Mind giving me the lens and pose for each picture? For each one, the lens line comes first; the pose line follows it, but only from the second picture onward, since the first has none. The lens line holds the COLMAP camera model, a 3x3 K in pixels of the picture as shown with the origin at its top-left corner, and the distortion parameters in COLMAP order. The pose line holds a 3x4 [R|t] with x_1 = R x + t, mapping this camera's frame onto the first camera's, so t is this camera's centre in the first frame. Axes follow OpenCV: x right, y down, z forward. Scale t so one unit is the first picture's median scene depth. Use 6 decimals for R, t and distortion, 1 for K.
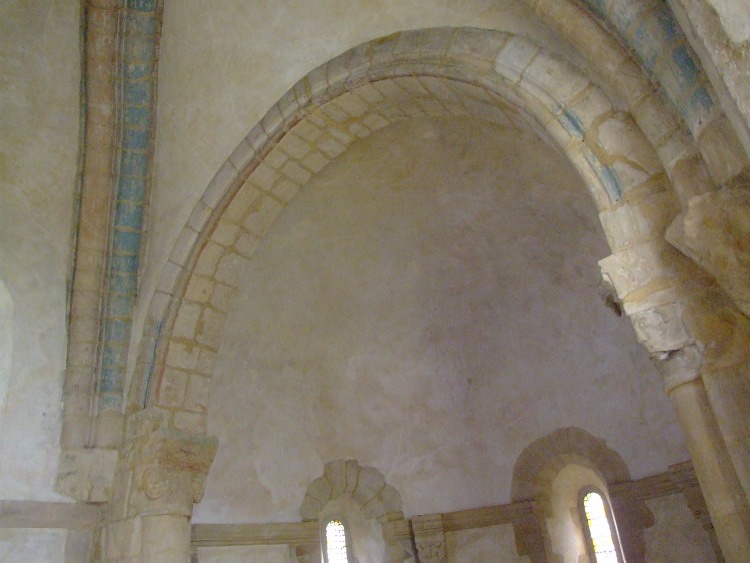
lens RADIAL K [[600.2, 0, 371.8], [0, 600.2, 276.4], [0, 0, 1]] dist [-0.127418, 0.086289]
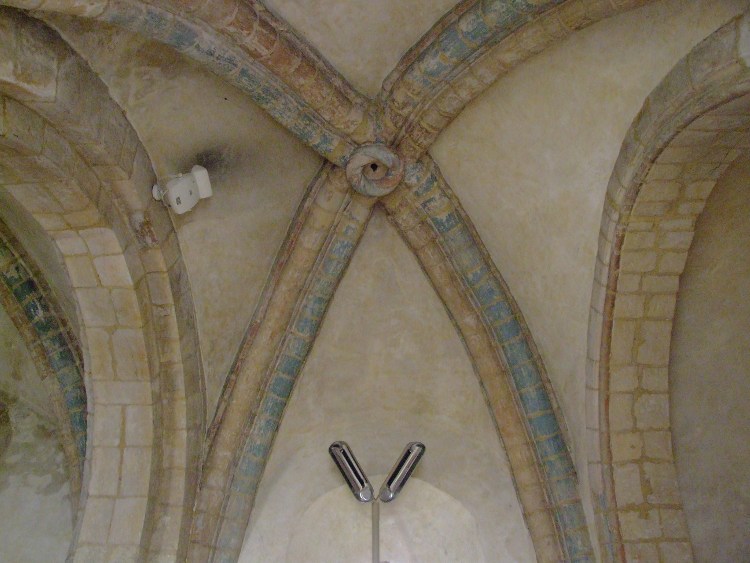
lens RADIAL K [[600.2, 0, 371.5], [0, 600.2, 275.3], [0, 0, 1]] dist [-0.127418, 0.086289]
pose [[0.592618, -0.499903, -0.631587, 0.181349], [0.319797, 0.865684, -0.385126, 0.013779], [0.739280, 0.026253, 0.672887, 0.096507]]
